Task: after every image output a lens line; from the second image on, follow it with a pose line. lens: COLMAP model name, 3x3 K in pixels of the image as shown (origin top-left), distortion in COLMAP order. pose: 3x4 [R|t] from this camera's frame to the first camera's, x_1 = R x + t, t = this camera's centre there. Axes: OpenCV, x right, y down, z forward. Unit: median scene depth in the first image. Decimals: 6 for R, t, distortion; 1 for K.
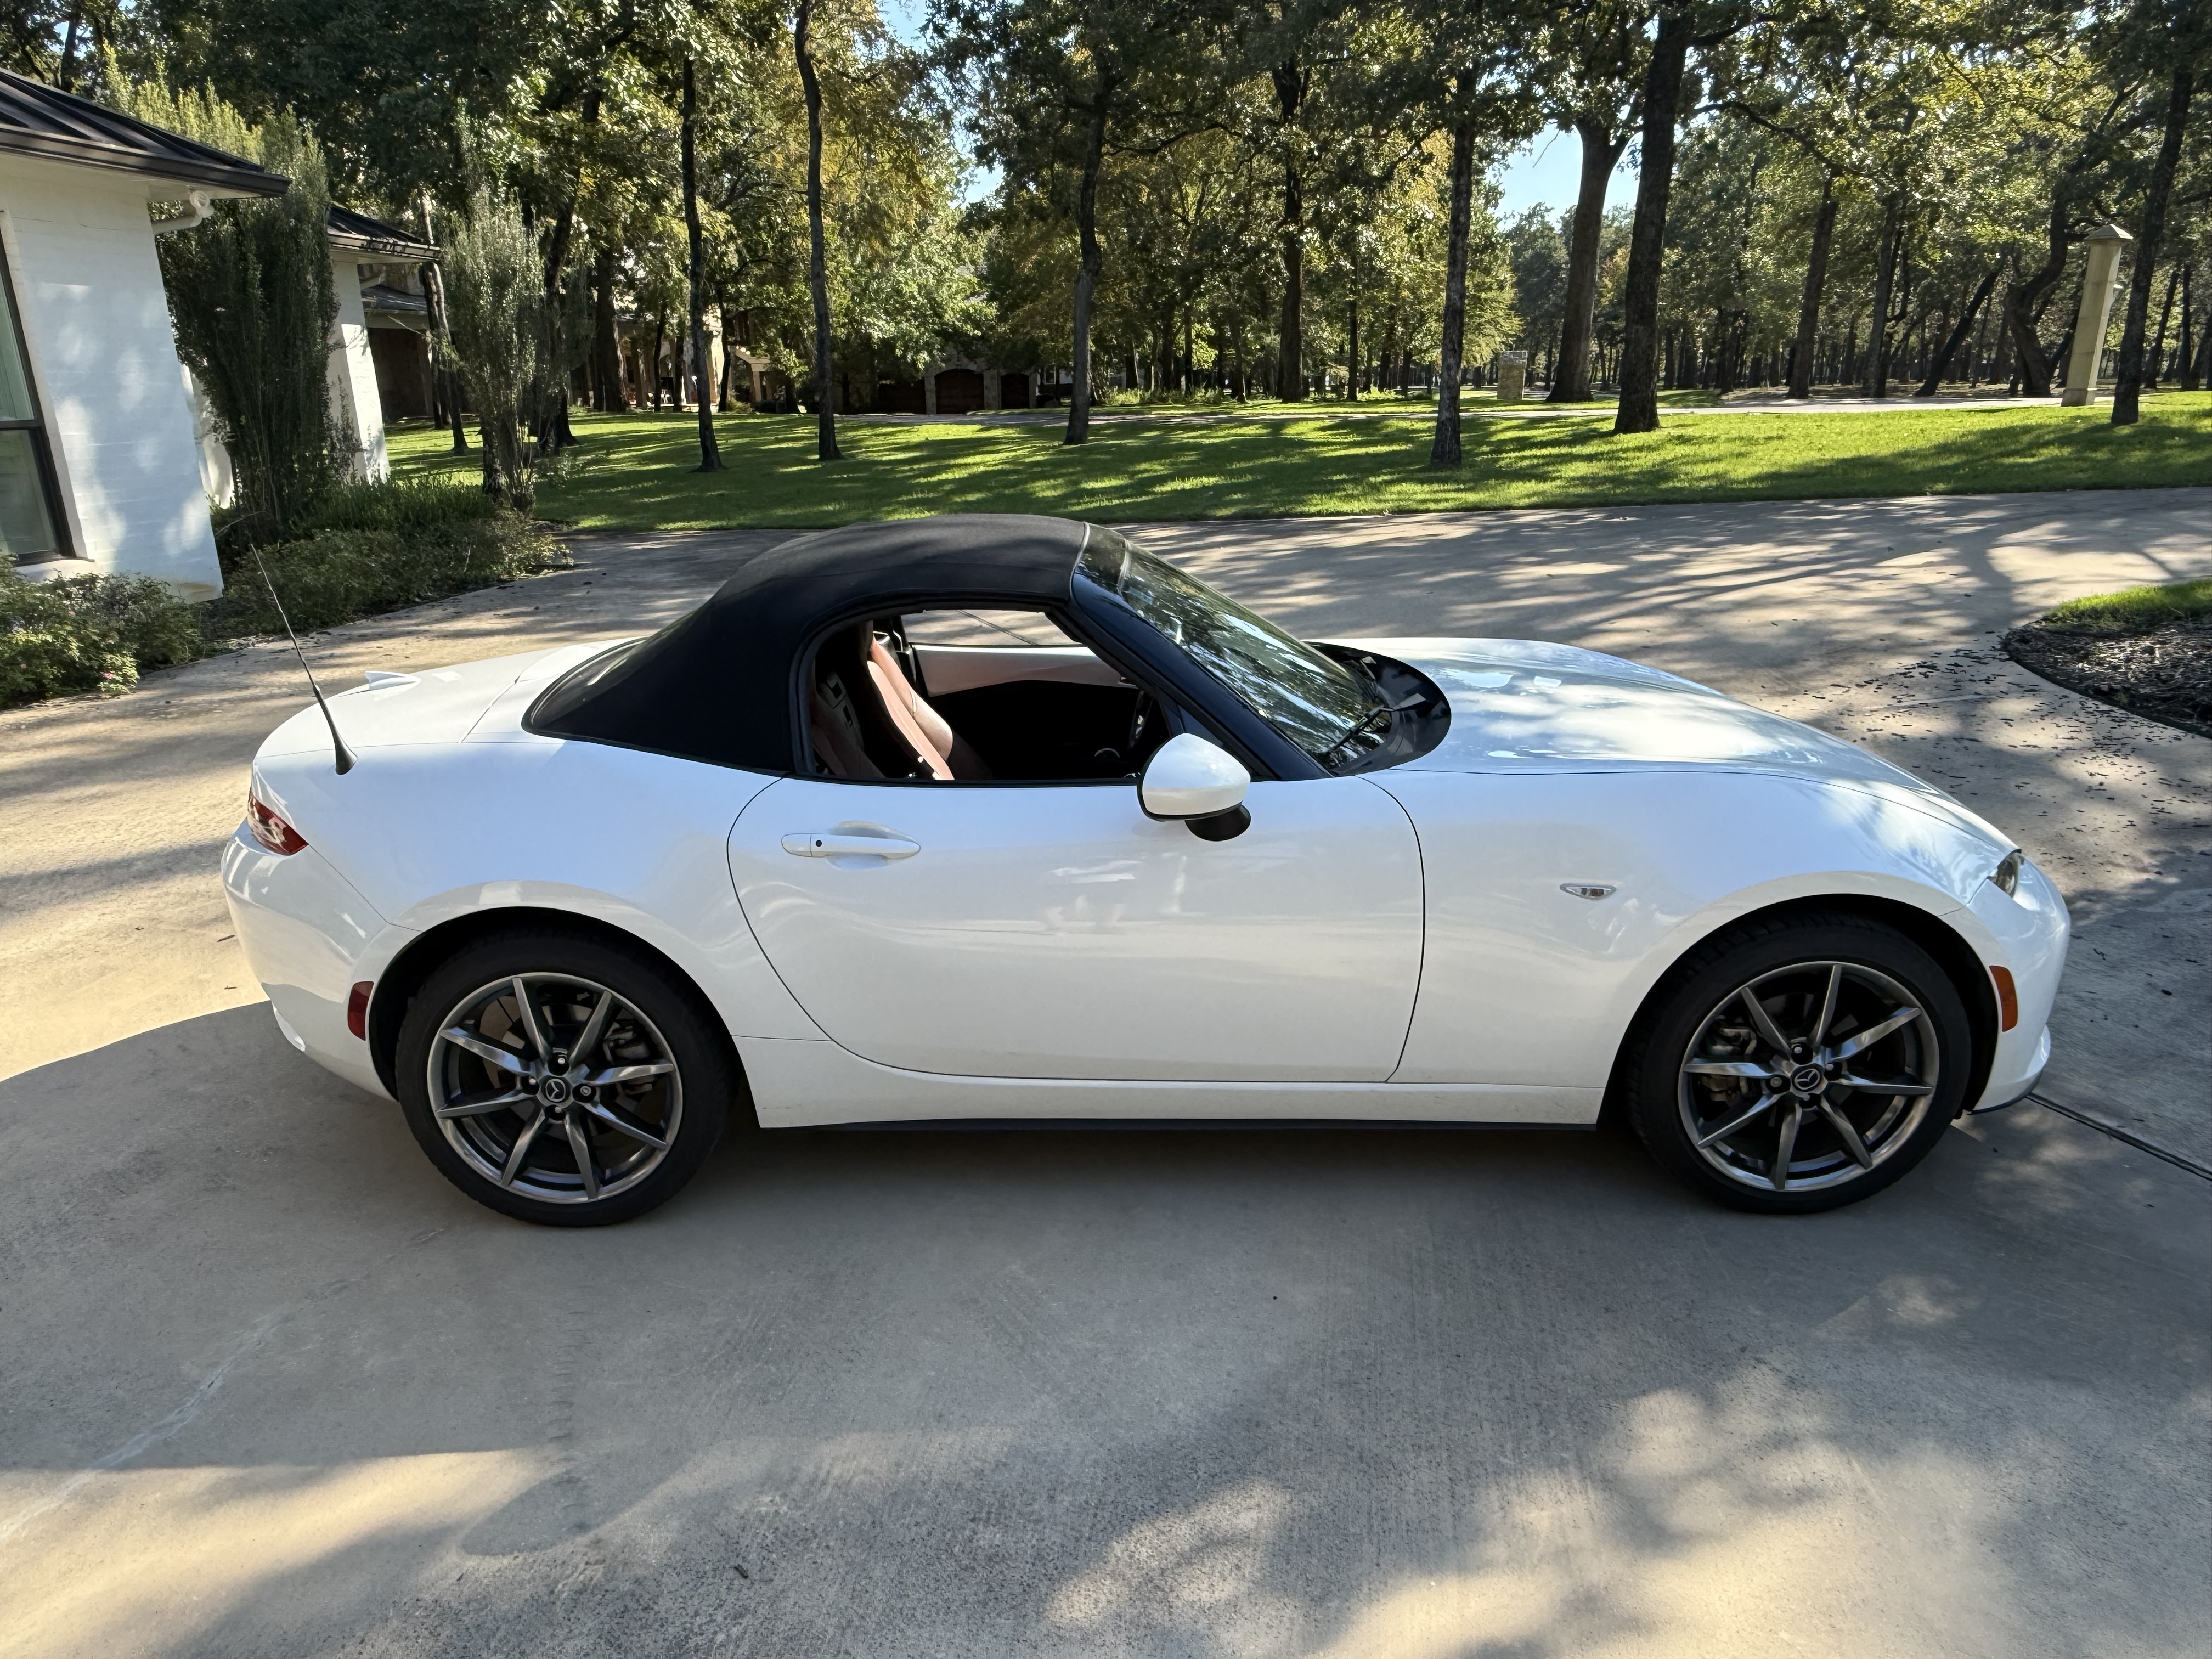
lens RADIAL K [[1411.3, 0, 1102.9], [0, 1411.3, 837.4], [0, 0, 1]] dist [0.003409, -0.002922]
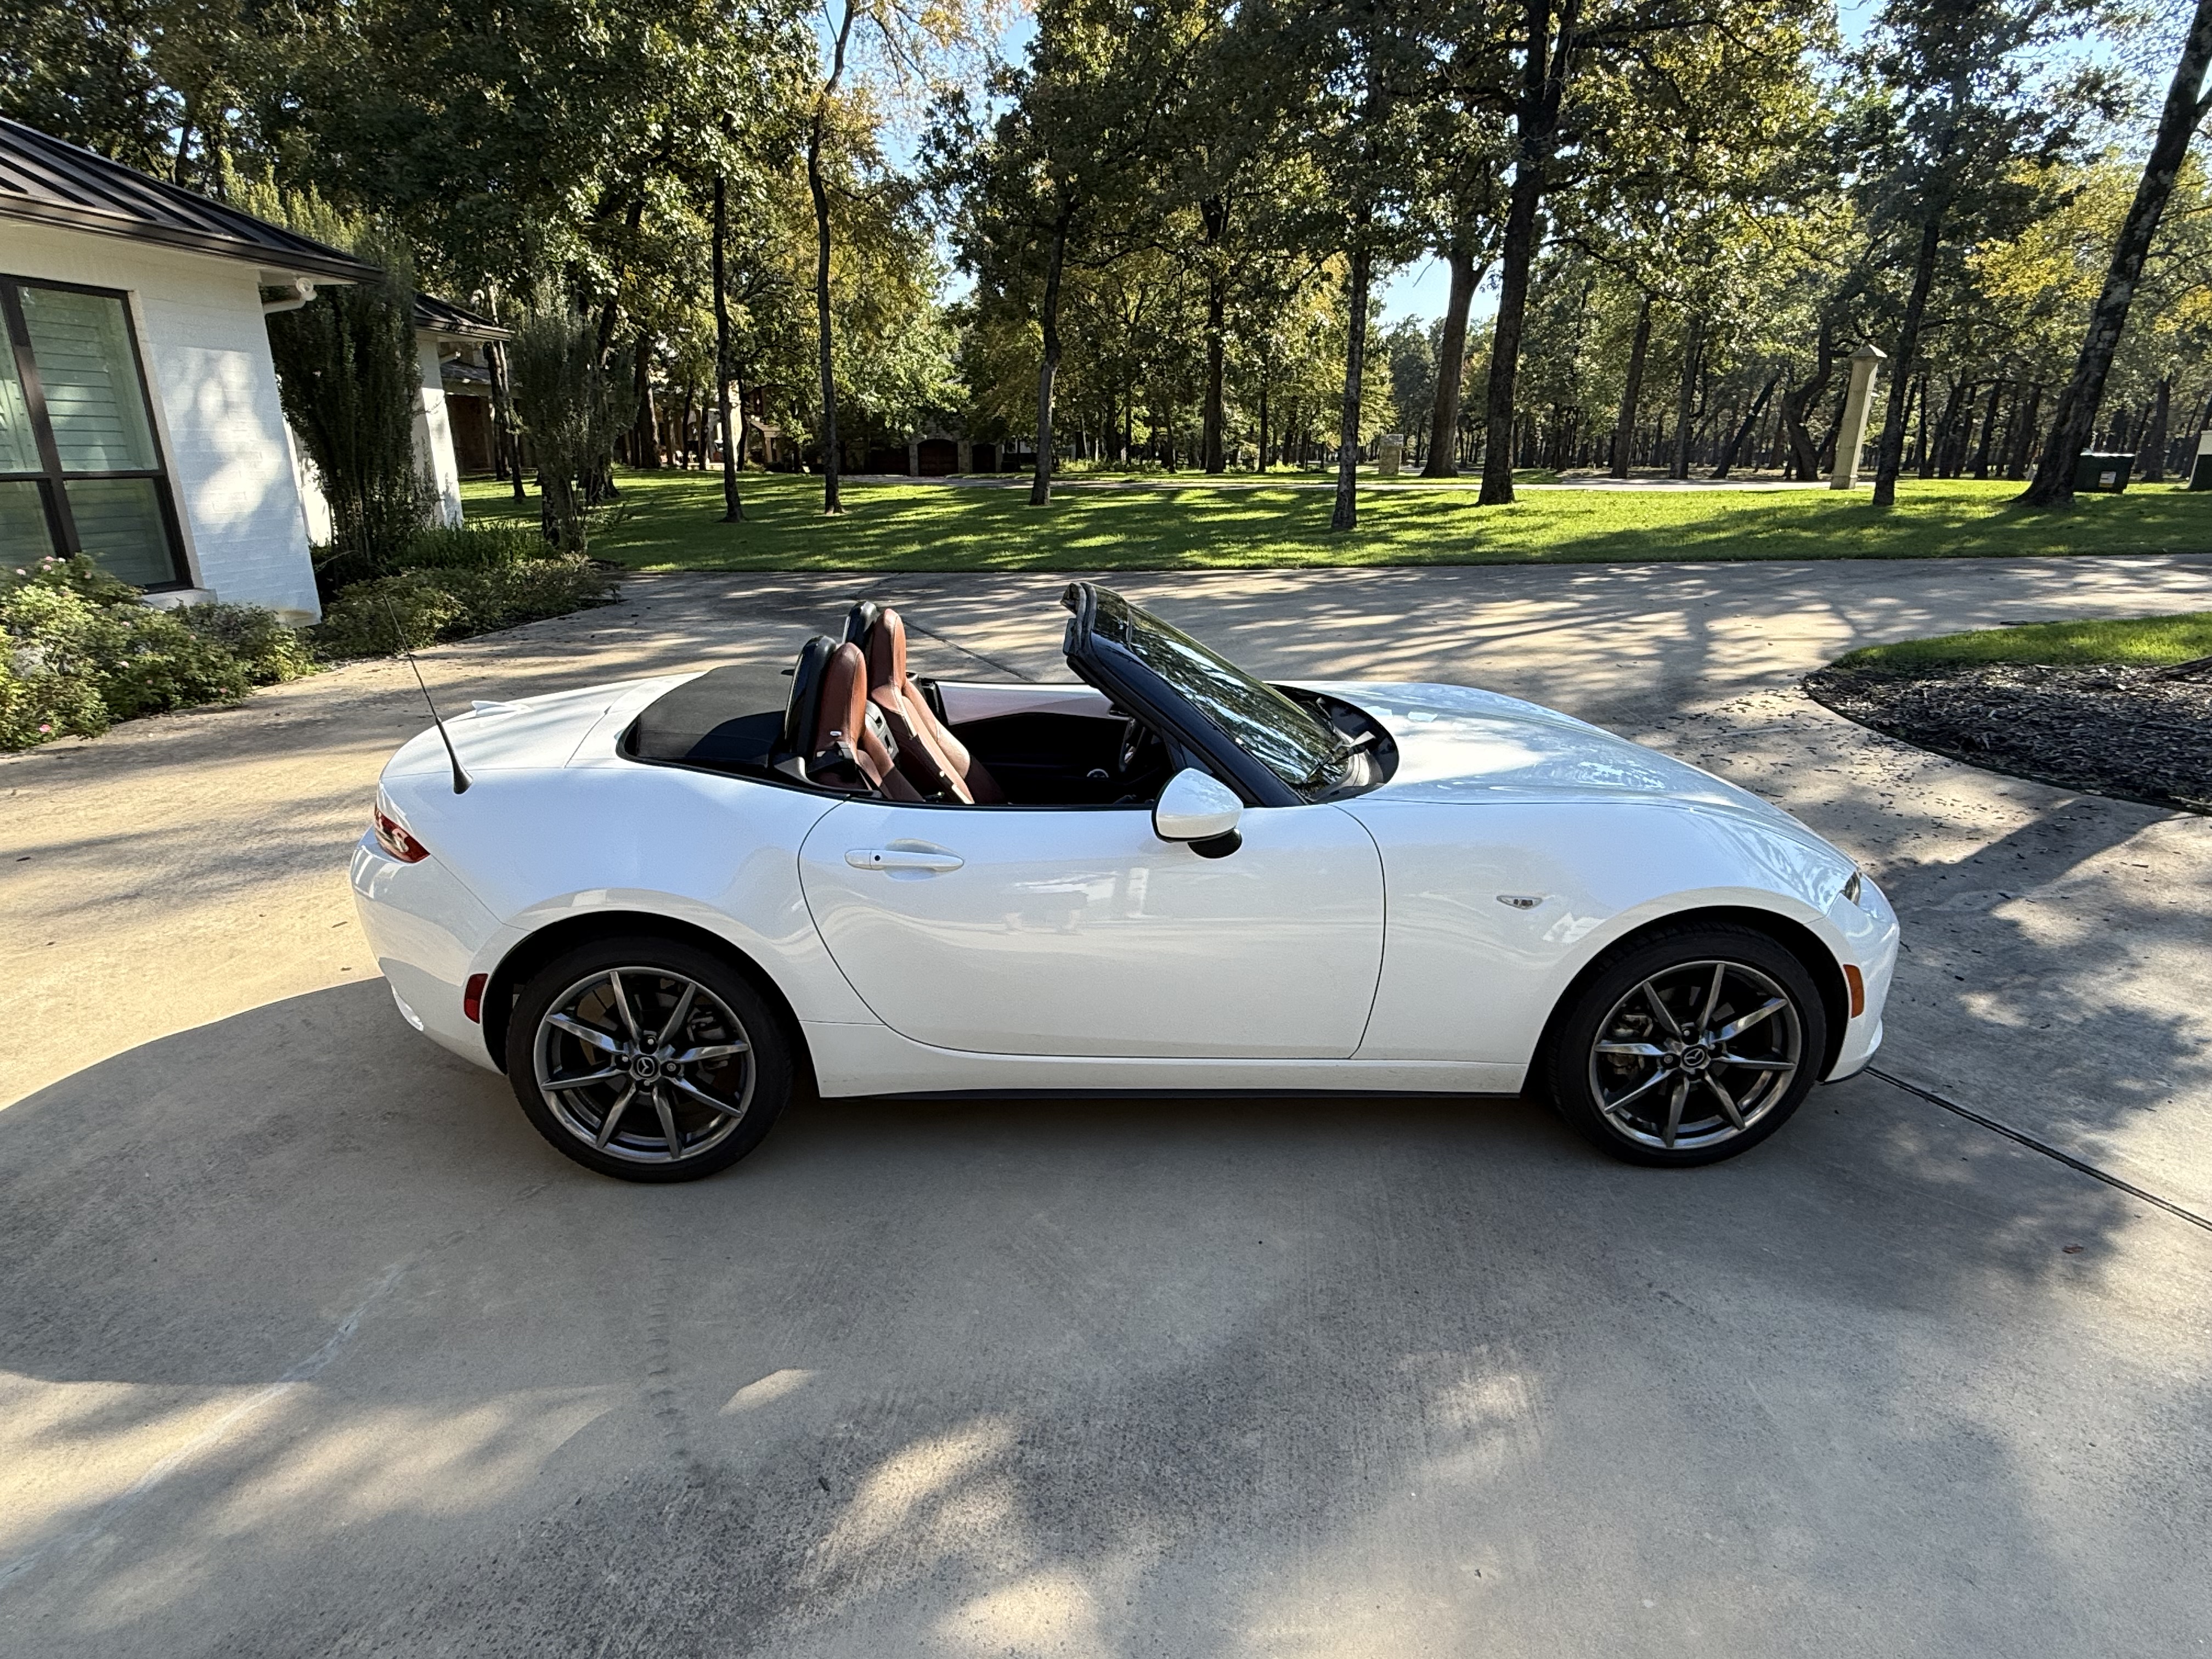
lens RADIAL K [[1162.0, 0, 1101.9], [0, 1162.0, 826.8], [0, 0, 1]] dist [0.000862, -0.000185]
pose [[0.999103, 0.008165, 0.041556, -0.008760], [-0.008135, 0.999967, -0.000884, -0.003597], [-0.041562, 0.000545, 0.999136, 0.004069]]
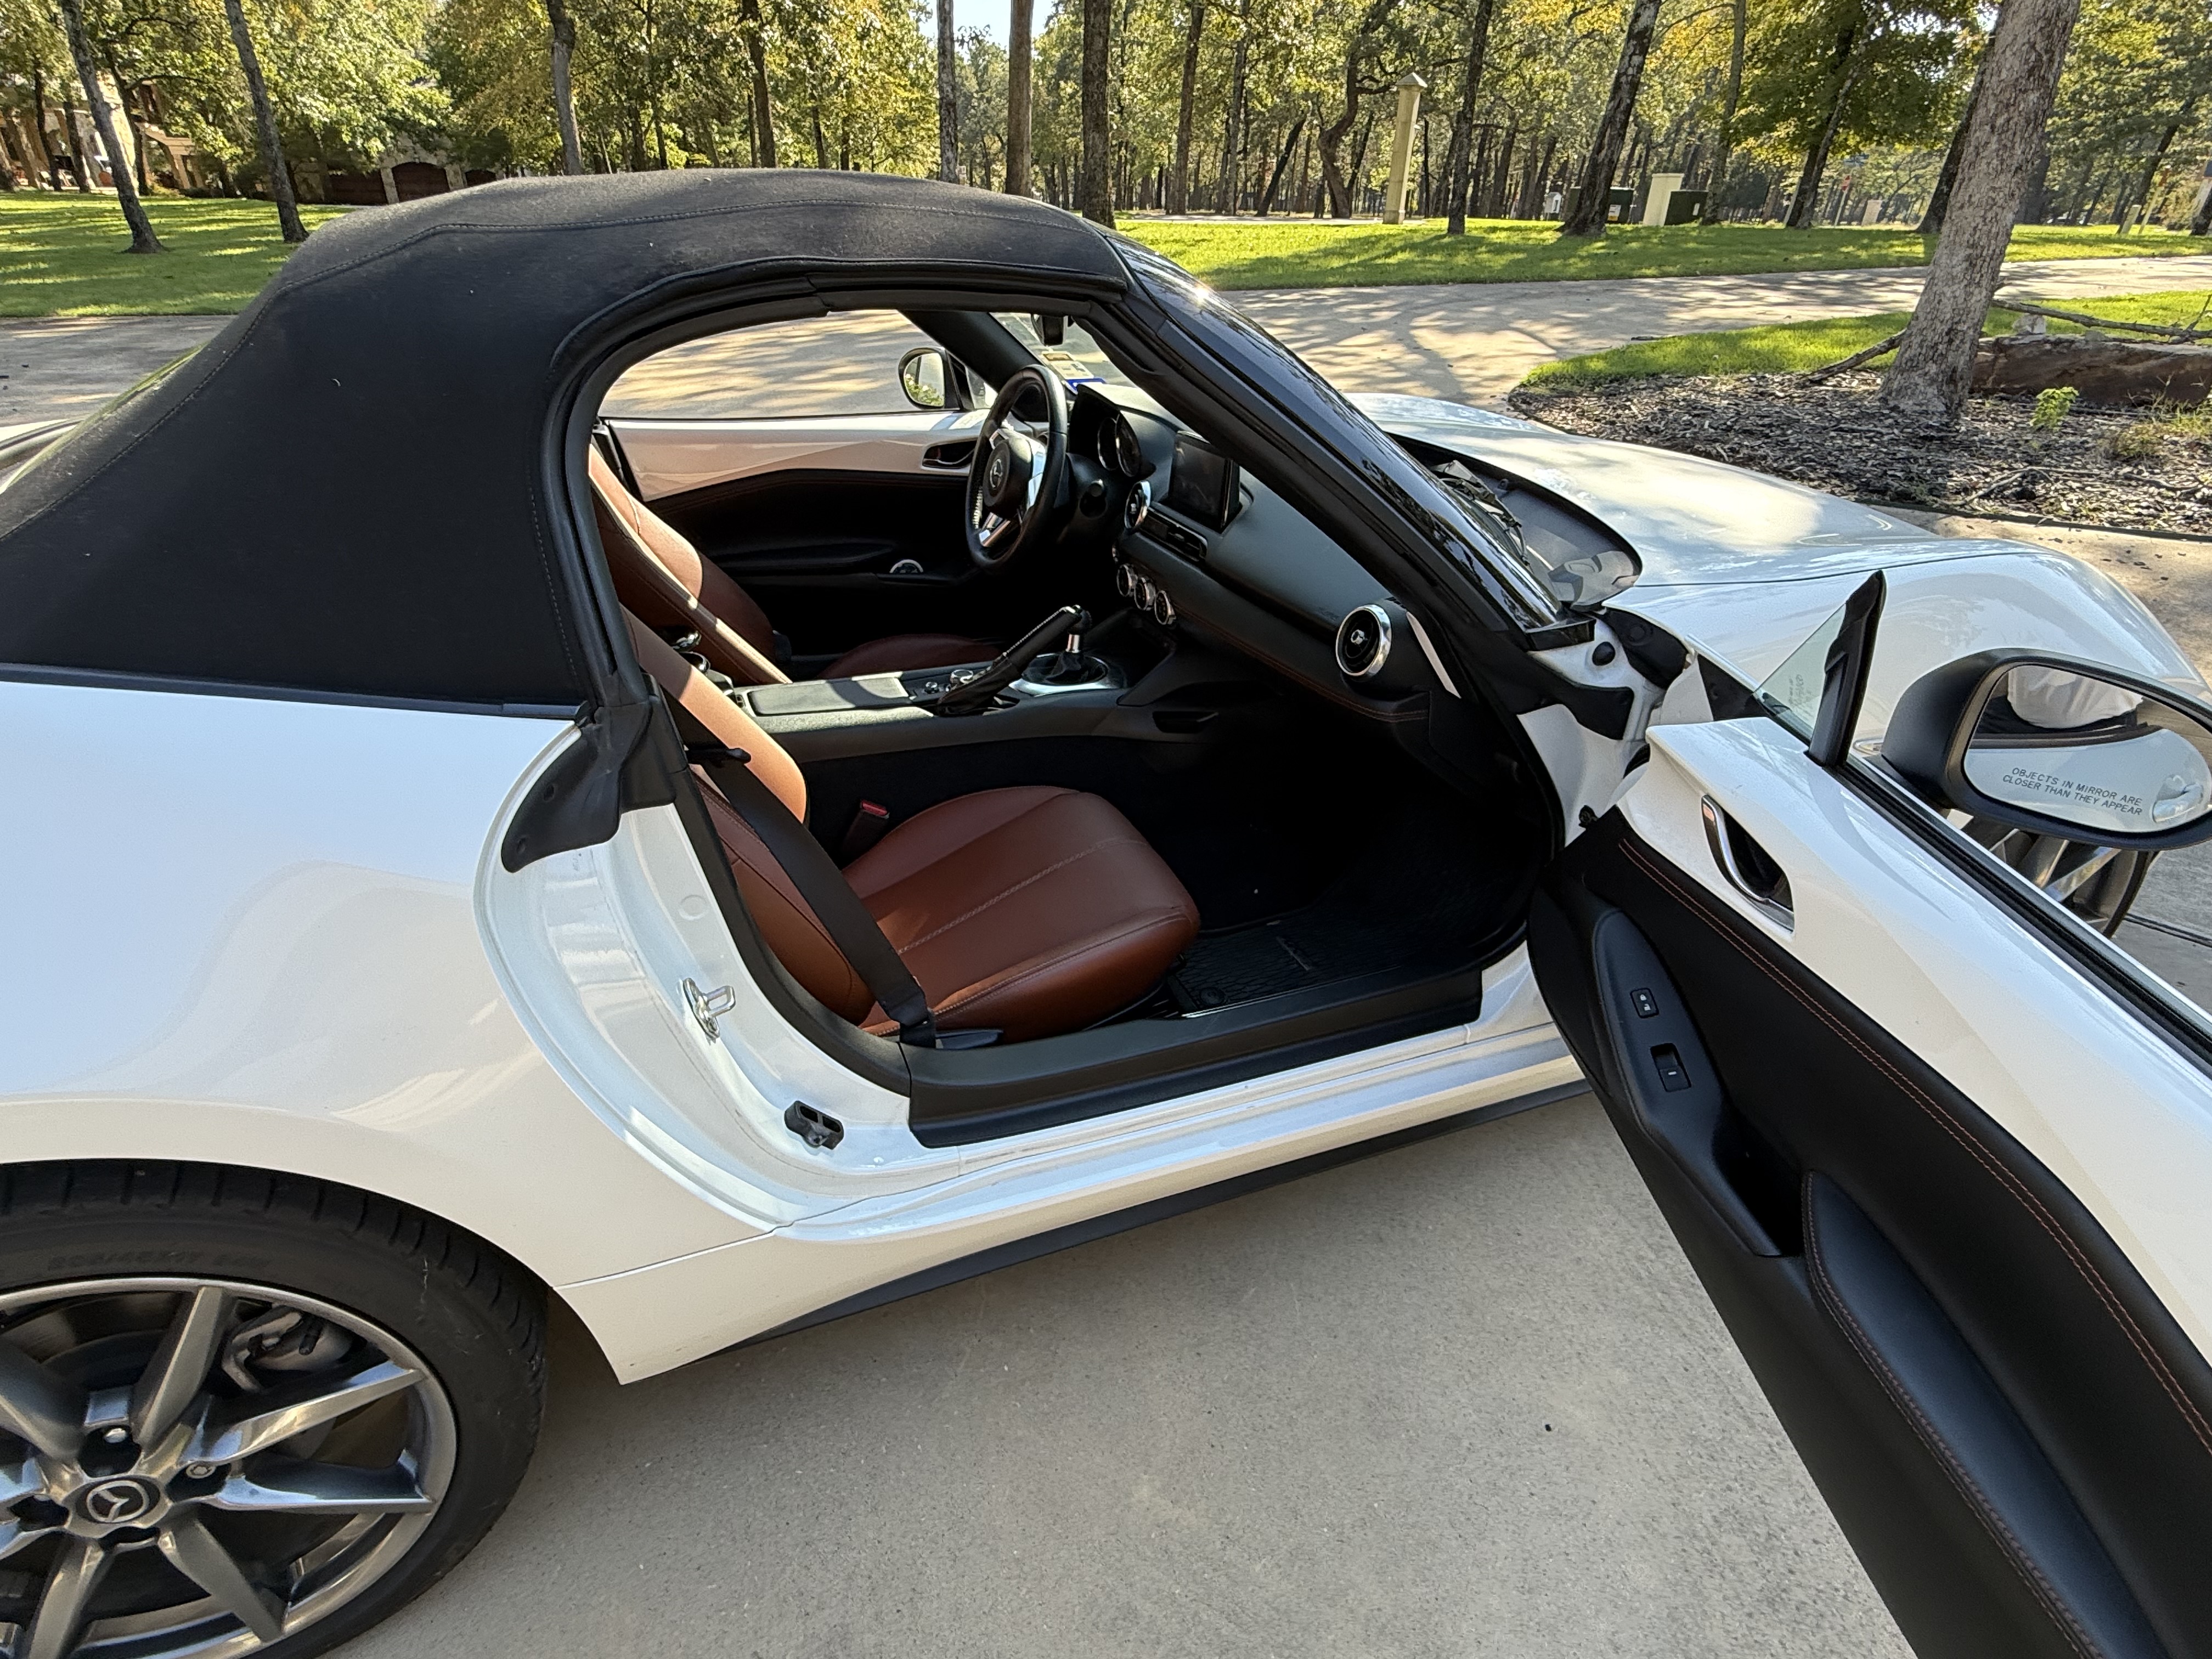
lens RADIAL K [[1132.3, 0, 1098.7], [0, 1132.3, 821.2], [0, 0, 1]] dist [0.000460, -0.000663]
pose [[0.926774, -0.150854, 0.343994, -0.033439], [0.081461, 0.974733, 0.207988, -0.011610], [-0.366679, -0.164736, 0.915647, 0.102479]]
